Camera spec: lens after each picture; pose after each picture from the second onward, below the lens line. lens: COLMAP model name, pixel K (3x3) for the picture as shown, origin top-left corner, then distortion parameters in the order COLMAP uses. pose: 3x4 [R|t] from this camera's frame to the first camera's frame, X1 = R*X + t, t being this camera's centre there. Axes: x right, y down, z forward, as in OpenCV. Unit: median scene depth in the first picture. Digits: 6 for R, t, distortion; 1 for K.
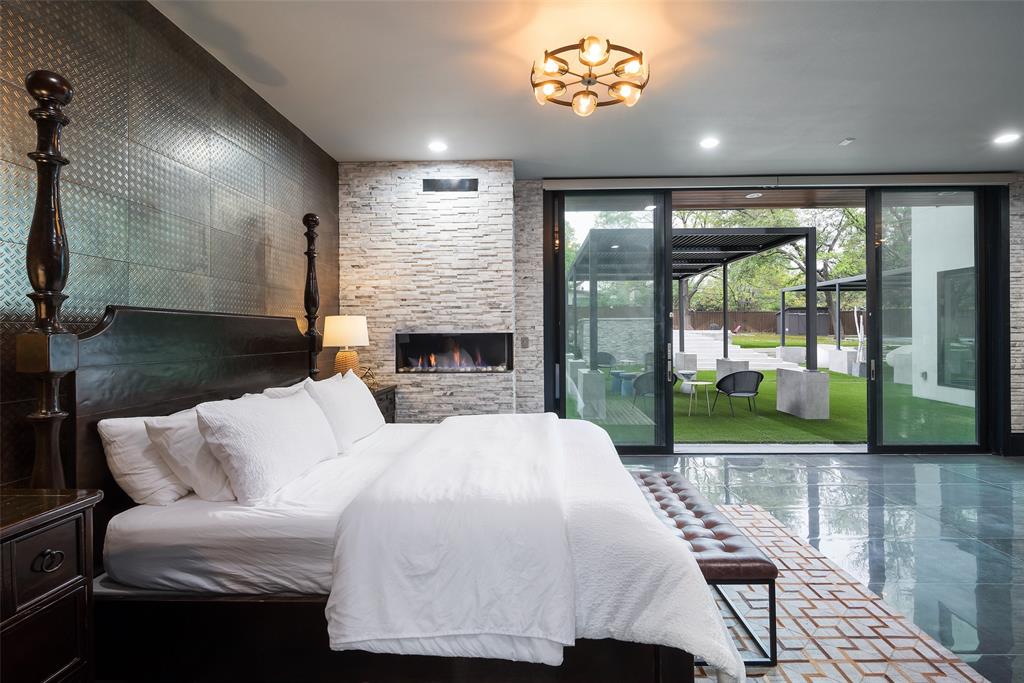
lens RADIAL K [[567.3, 0, 522.6], [0, 567.3, 336.0], [0, 0, 1]] dist [-0.006269, 0.000703]
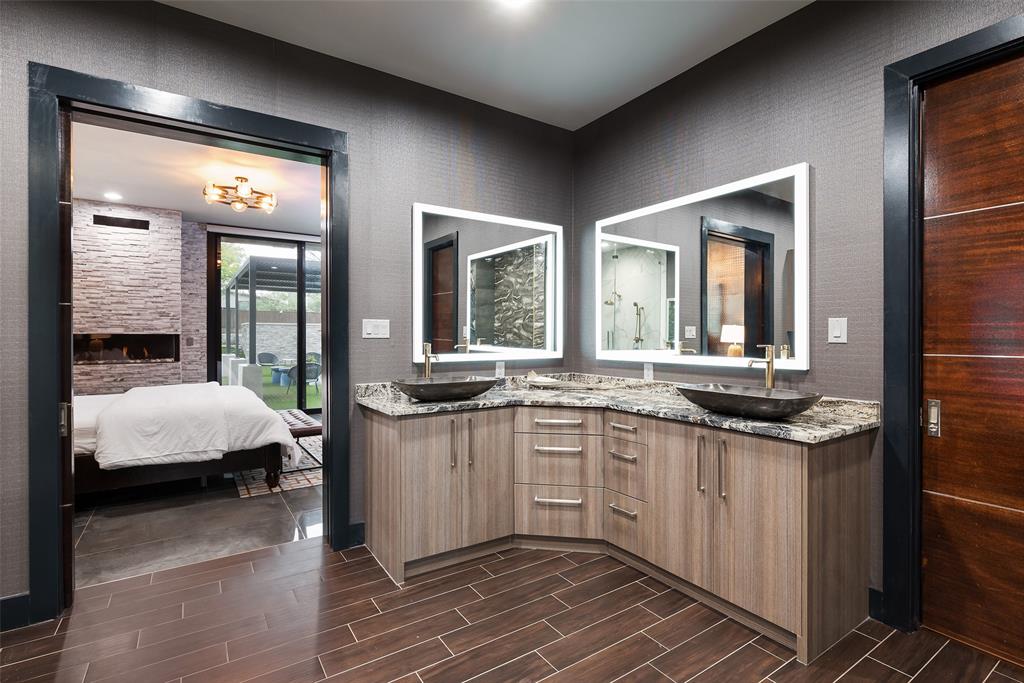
lens RADIAL K [[455.6, 0, 534.2], [0, 455.6, 337.6], [0, 0, 1]] dist [-0.004135, 0.002327]
pose [[0.784188, 0.005356, 0.620500, -0.029641], [-0.002676, 0.999983, -0.005250, 0.006408], [-0.620518, 0.002456, 0.784188, -0.431247]]
